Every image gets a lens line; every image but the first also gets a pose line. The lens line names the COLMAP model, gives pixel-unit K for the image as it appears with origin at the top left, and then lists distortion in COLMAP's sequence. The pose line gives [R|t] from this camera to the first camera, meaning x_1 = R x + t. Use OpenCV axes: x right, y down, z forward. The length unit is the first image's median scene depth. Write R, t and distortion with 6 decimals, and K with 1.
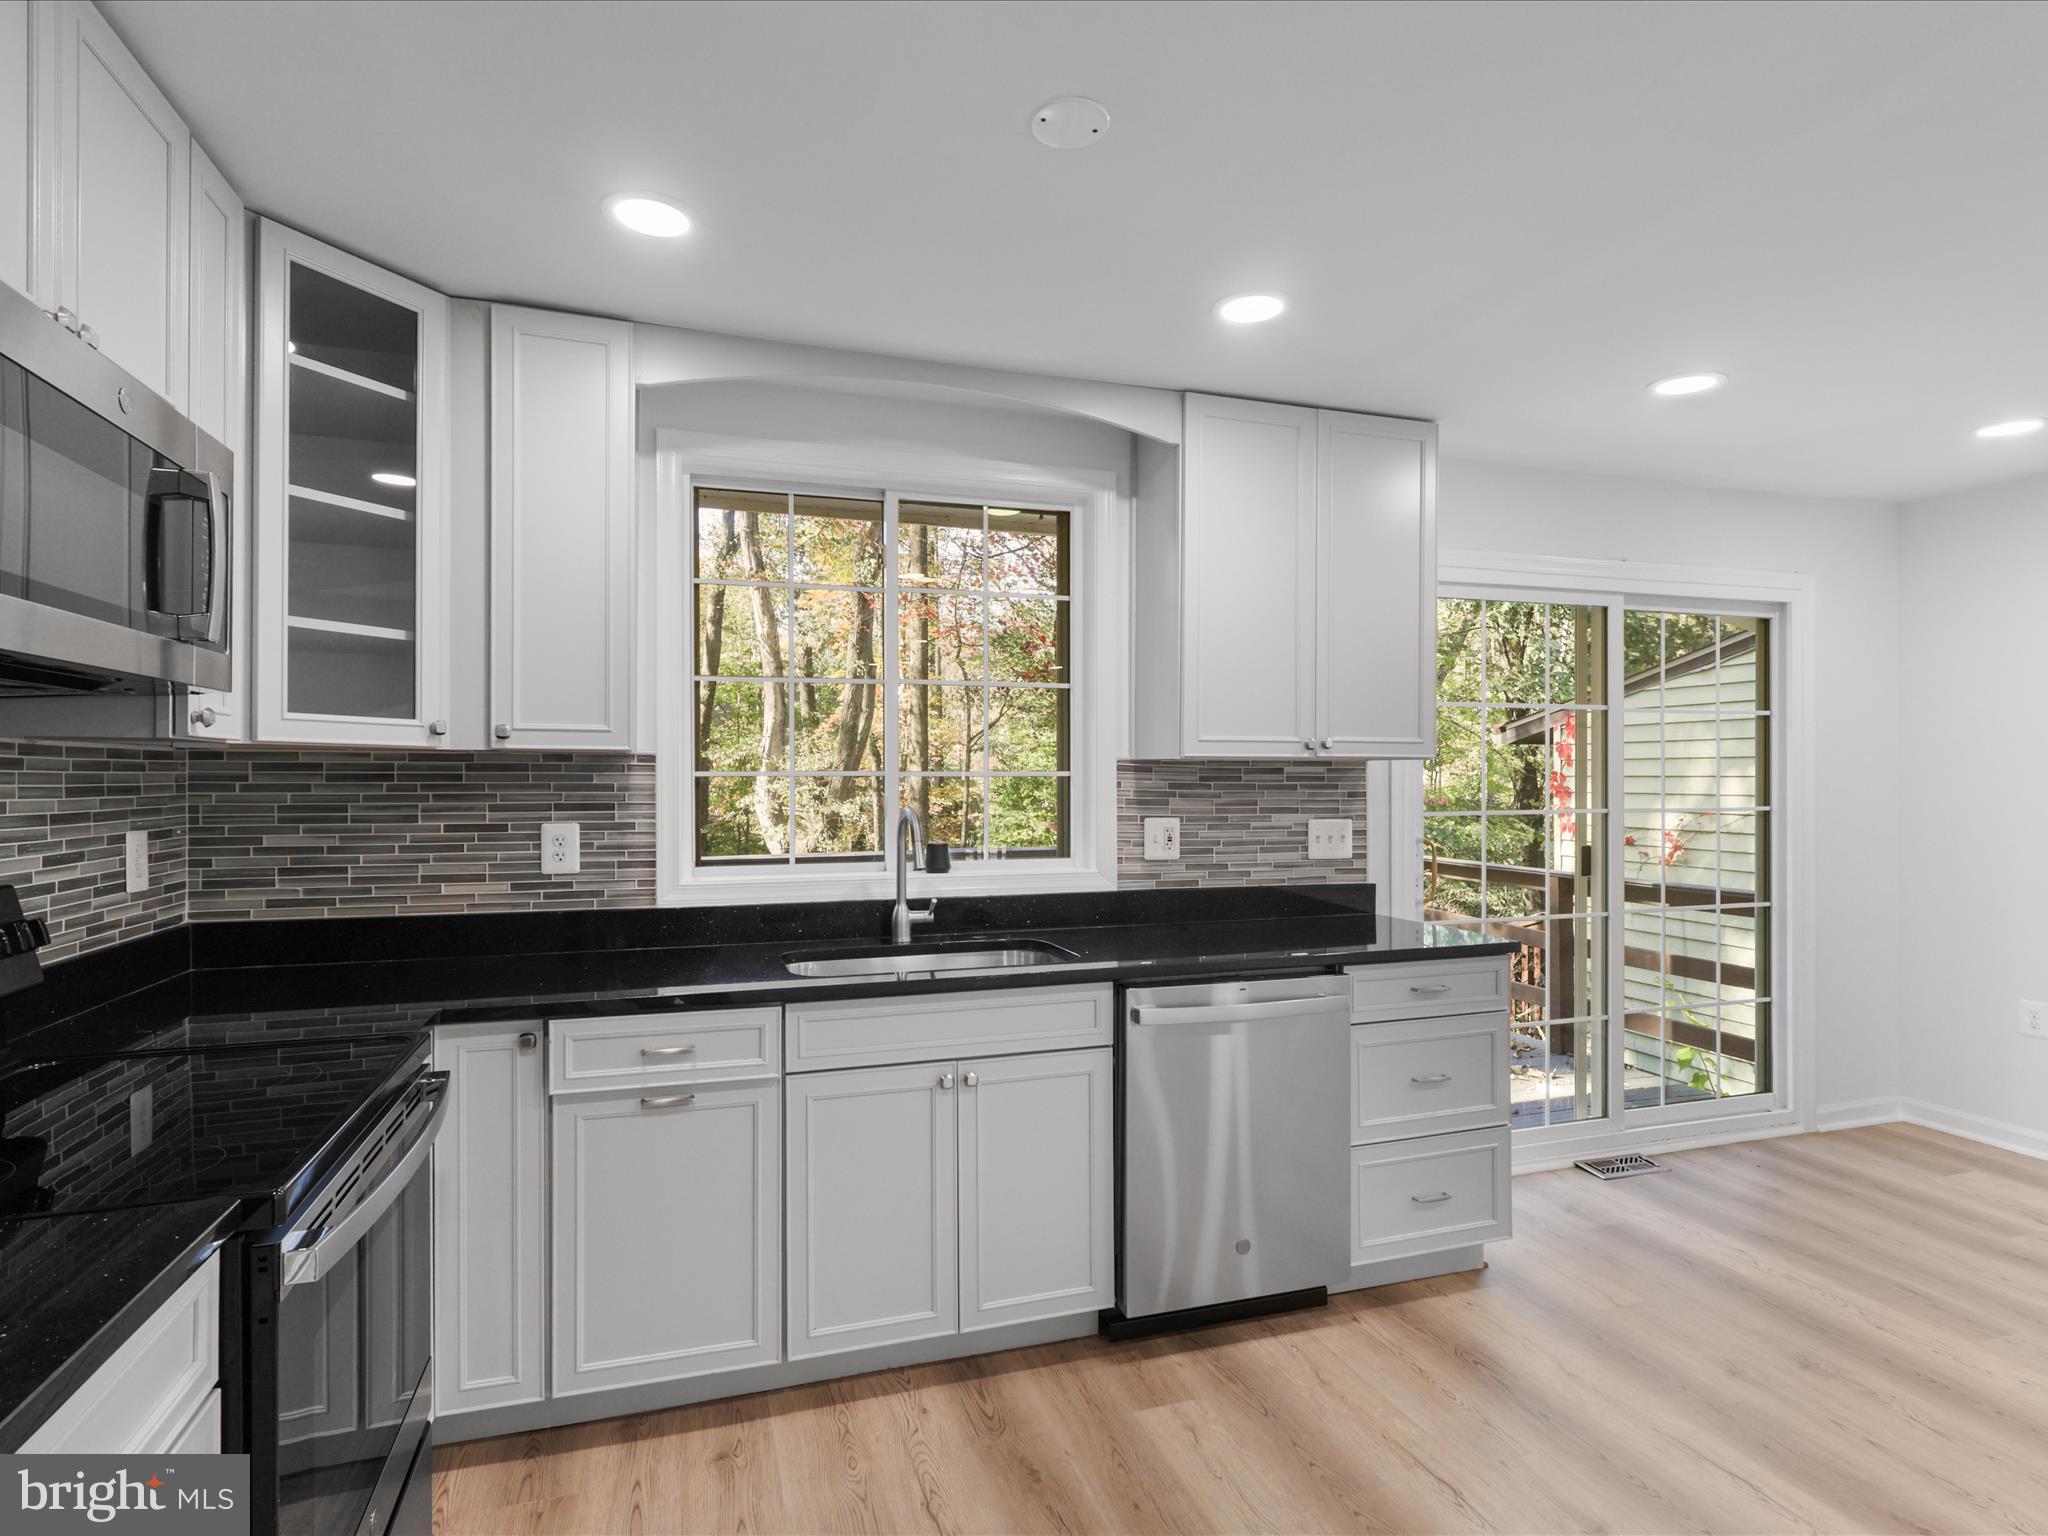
lens RADIAL K [[1073.3, 0, 1019.4], [0, 1073.3, 781.7], [0, 0, 1]] dist [-0.001652, 0.000654]
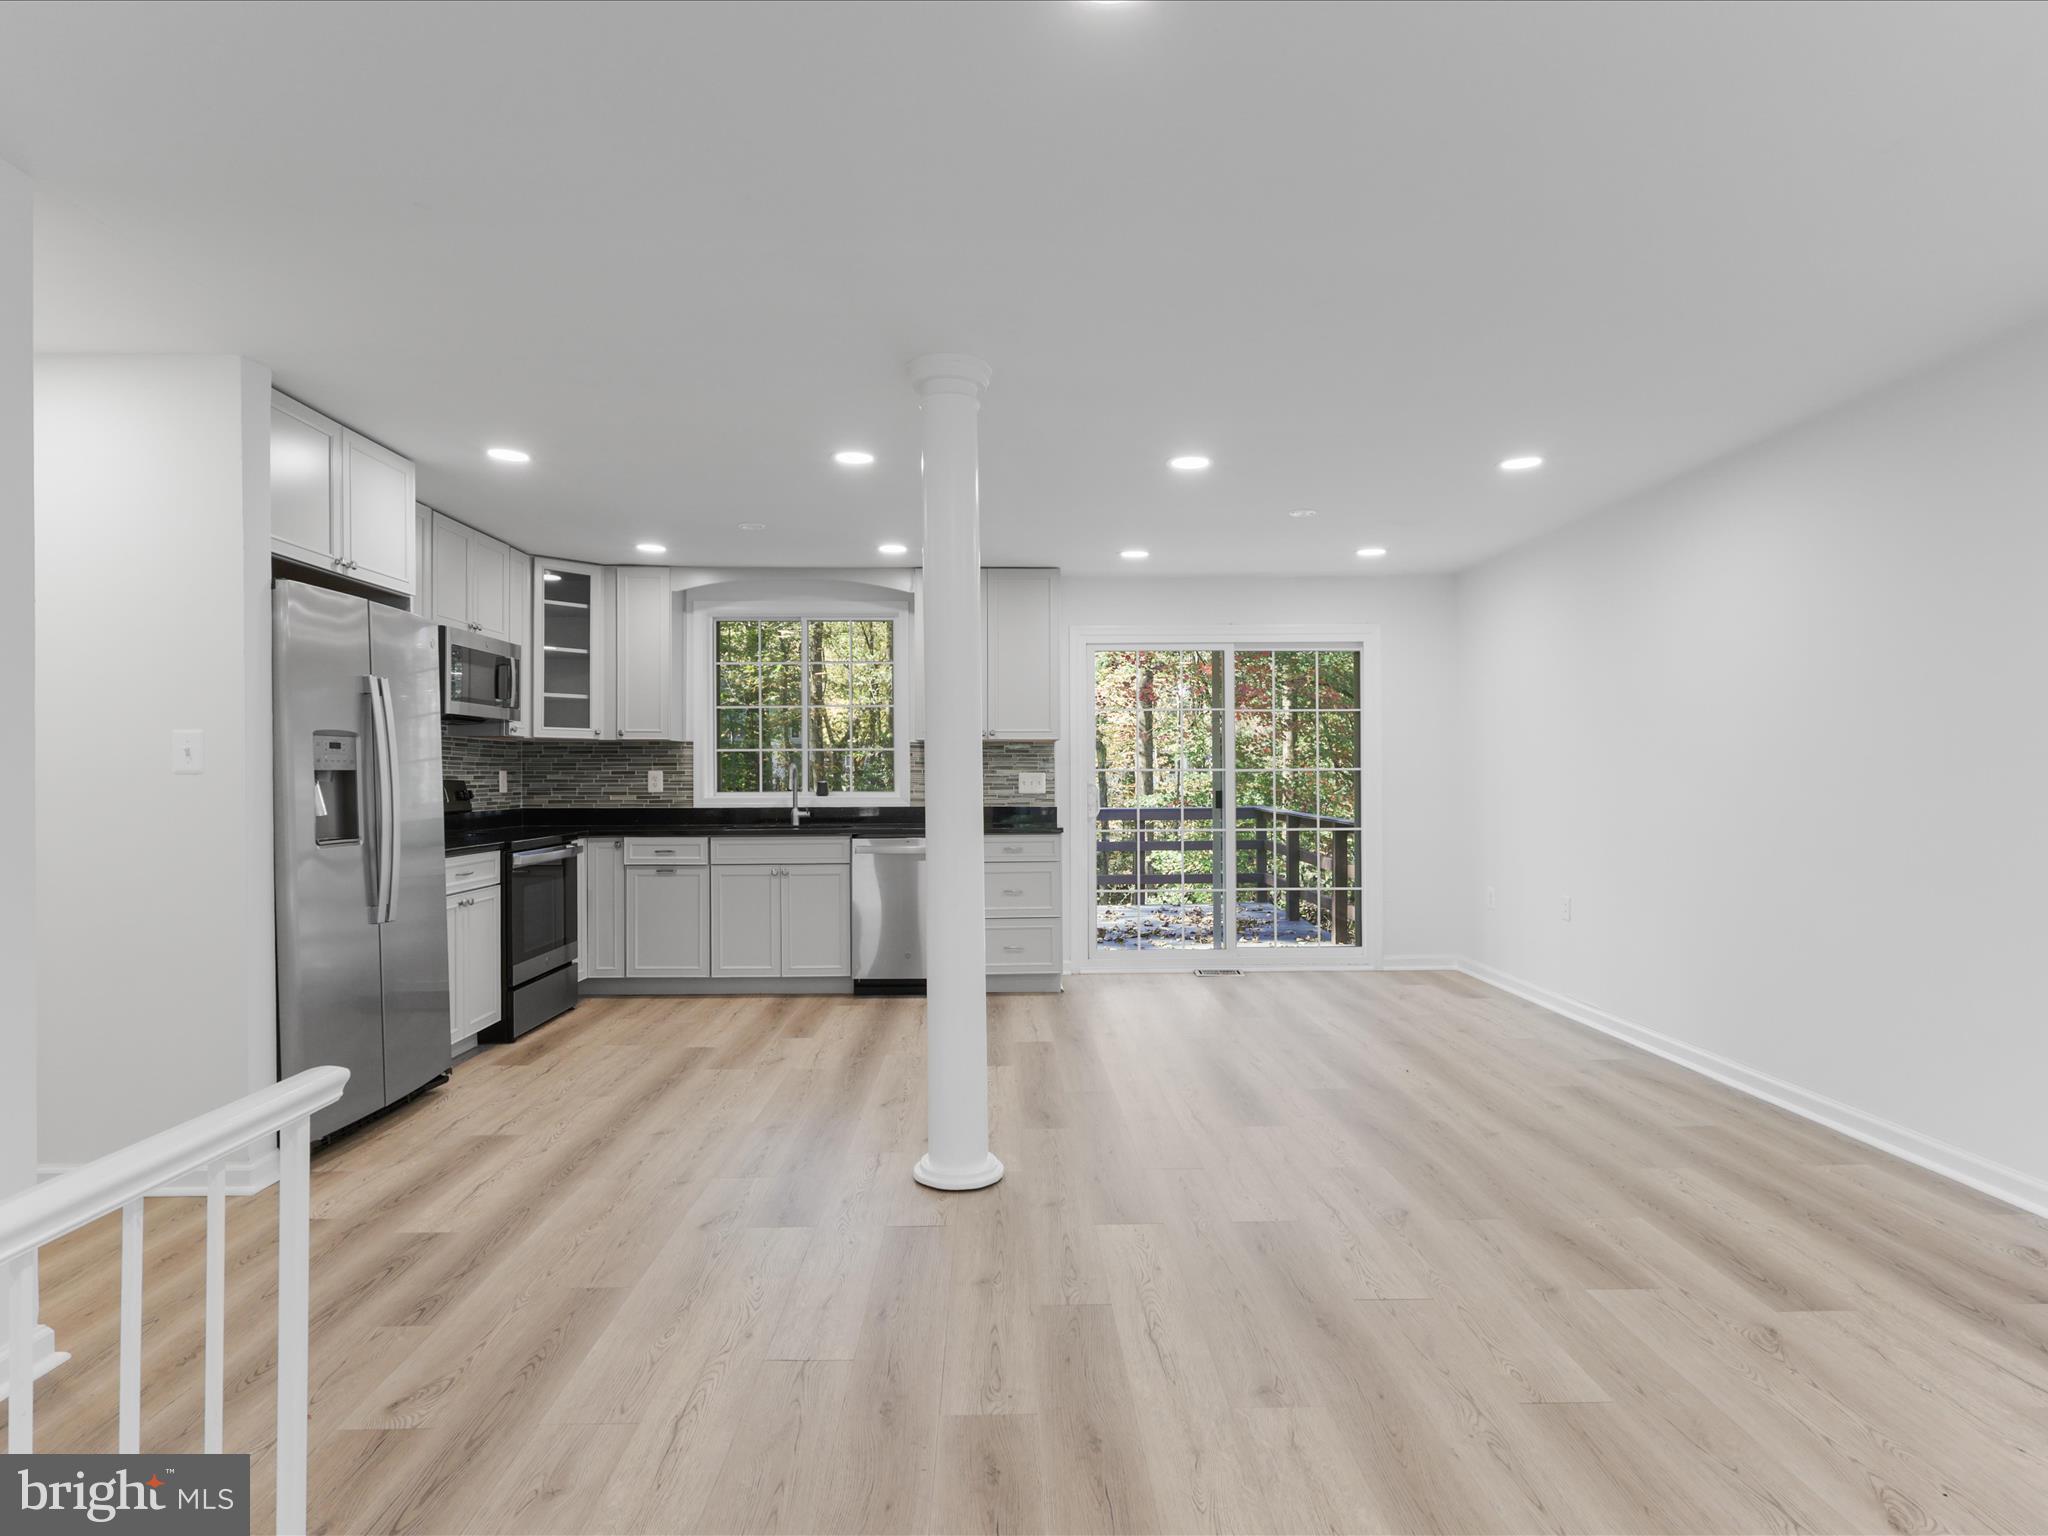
lens RADIAL K [[1075.5, 0, 1017.6], [0, 1075.5, 773.0], [0, 0, 1]] dist [0.000335, 0.002674]
pose [[0.957485, -0.003755, -0.288460, 1.026985], [0.002313, 0.999983, -0.005341, 0.057850], [0.288475, 0.004447, 0.957477, -1.047400]]
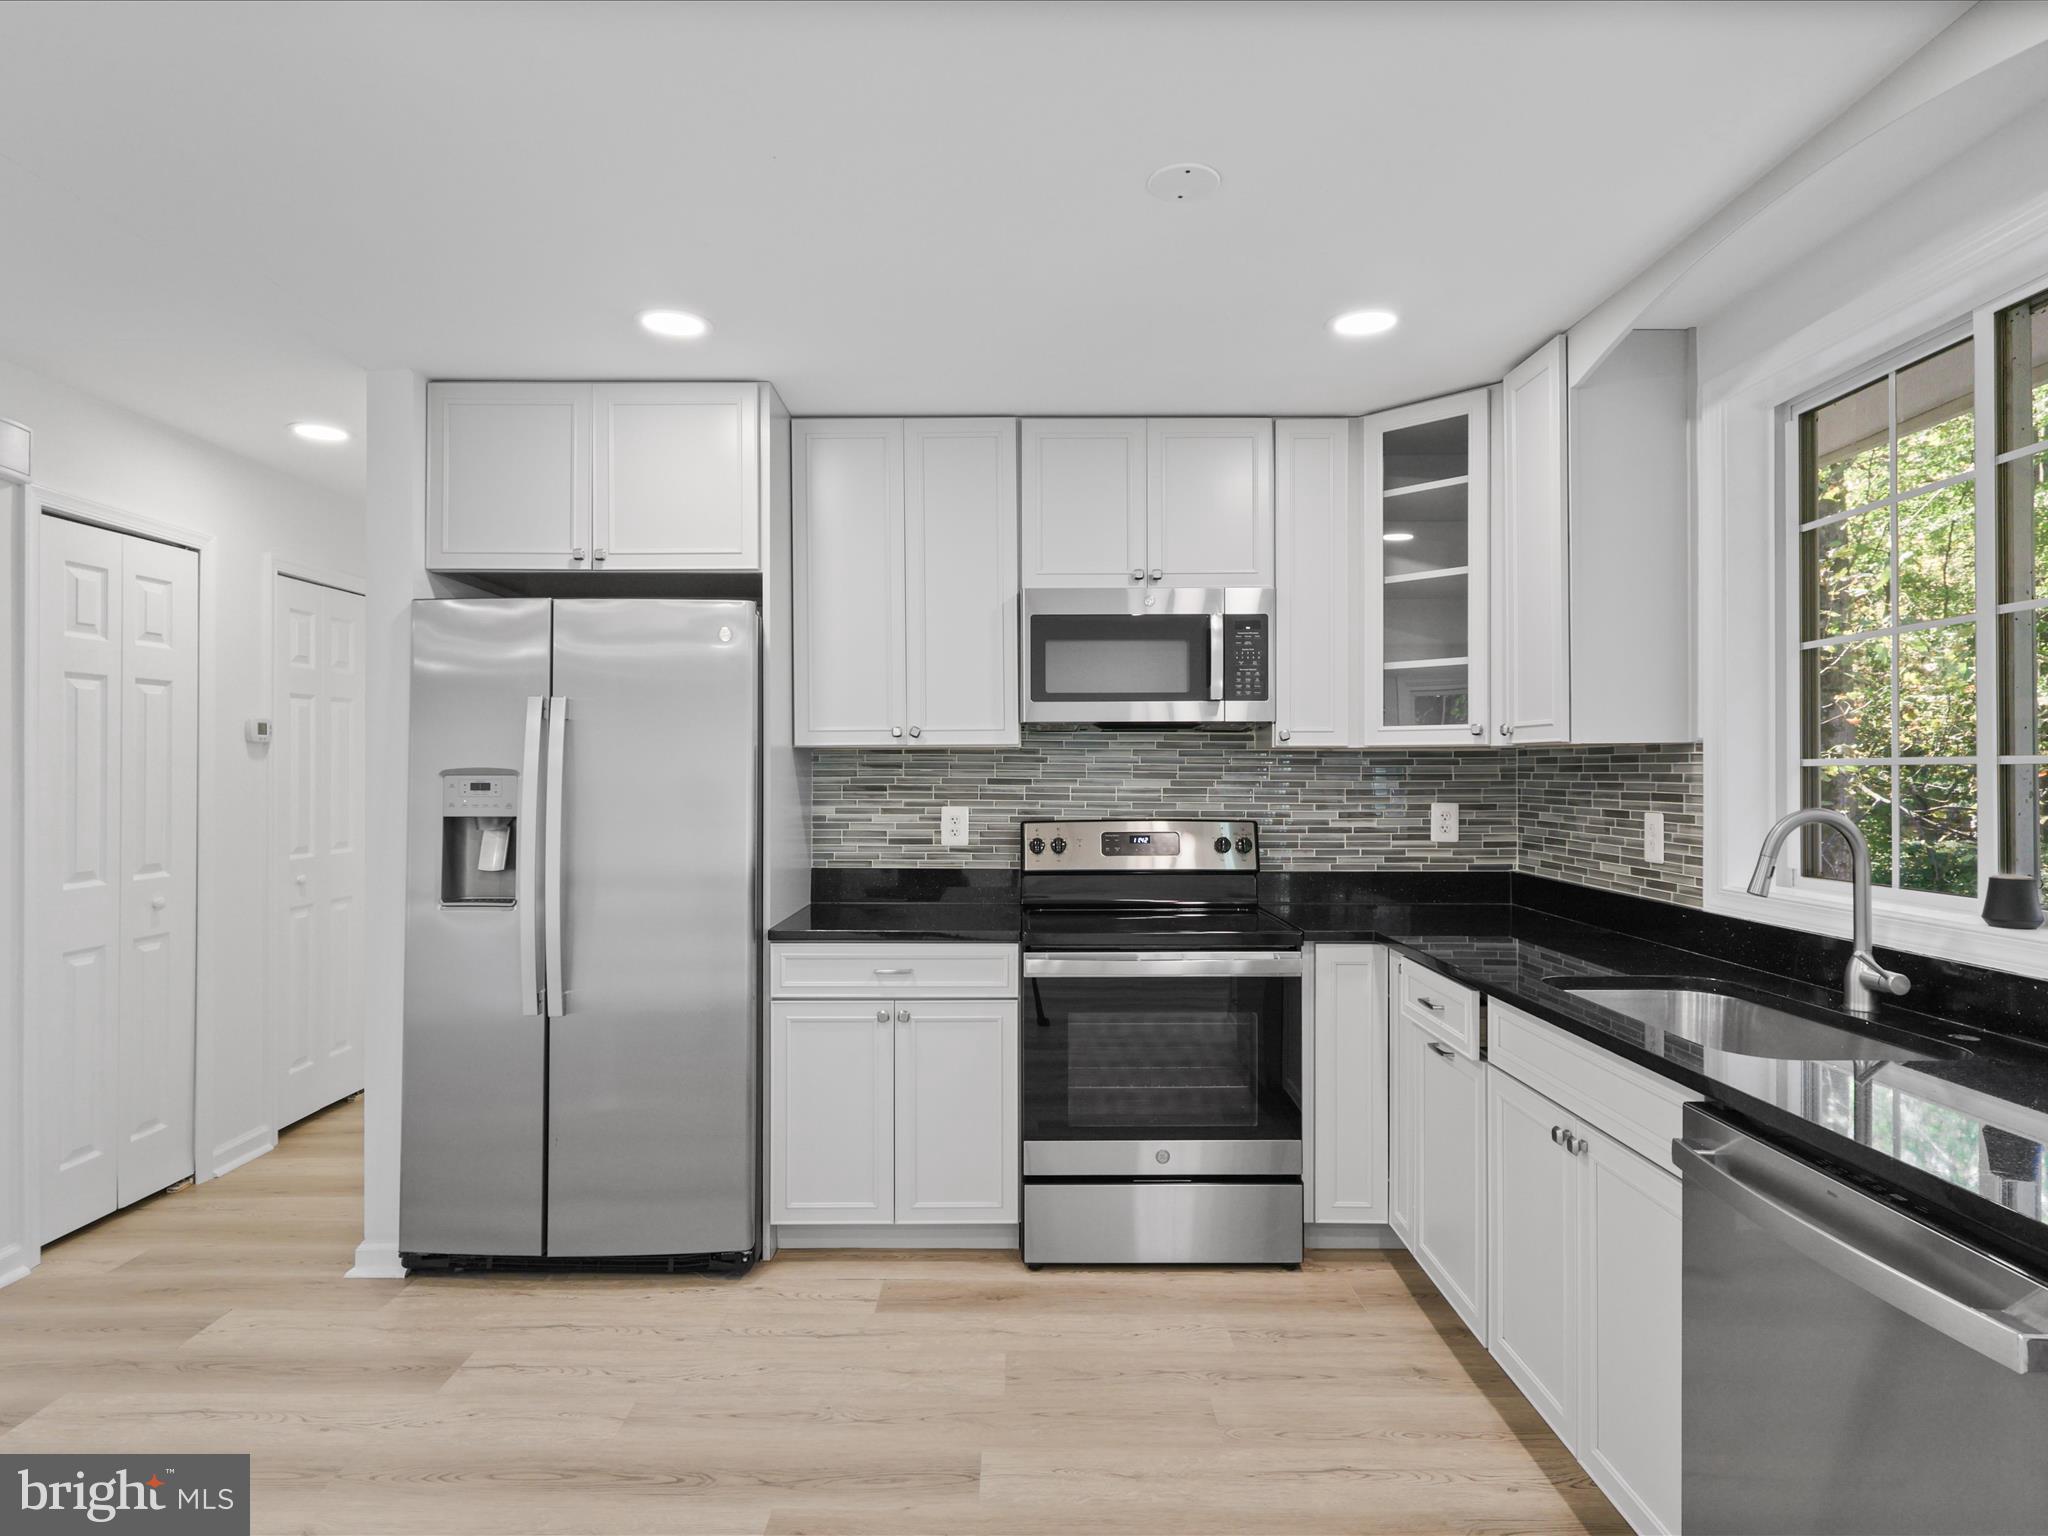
lens RADIAL K [[1121.9, 0, 1023.4], [0, 1121.9, 764.9], [0, 0, 1]] dist [0.002250, 0.000094]
pose [[-0.306334, -0.006655, -0.951901, 0.769336], [-0.002663, 0.999978, -0.006134, 0.001405], [0.951920, 0.000656, -0.306345, 0.760092]]
